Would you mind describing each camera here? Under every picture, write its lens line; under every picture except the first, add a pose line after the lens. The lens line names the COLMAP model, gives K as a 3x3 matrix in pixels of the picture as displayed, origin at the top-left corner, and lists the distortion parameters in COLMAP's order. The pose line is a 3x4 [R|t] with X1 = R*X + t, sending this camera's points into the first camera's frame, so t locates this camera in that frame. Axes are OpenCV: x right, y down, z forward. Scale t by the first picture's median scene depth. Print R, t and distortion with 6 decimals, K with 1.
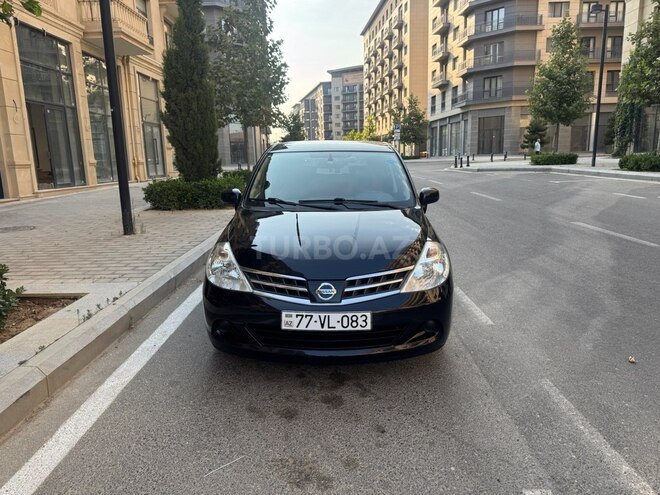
lens RADIAL K [[461.9, 0, 322.4], [0, 461.9, 240.2], [0, 0, 1]] dist [0.035338, -0.044866]
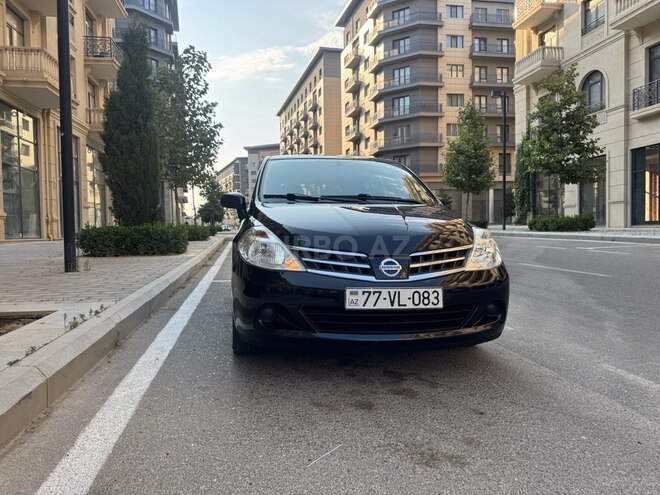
lens RADIAL K [[461.9, 0, 320.3], [0, 461.9, 241.6], [0, 0, 1]] dist [0.035338, -0.044866]
pose [[0.984388, 0.007405, 0.175858, -0.215460], [0.019381, 0.988480, -0.150108, 0.145724], [-0.174944, 0.151173, 0.972904, 0.104055]]
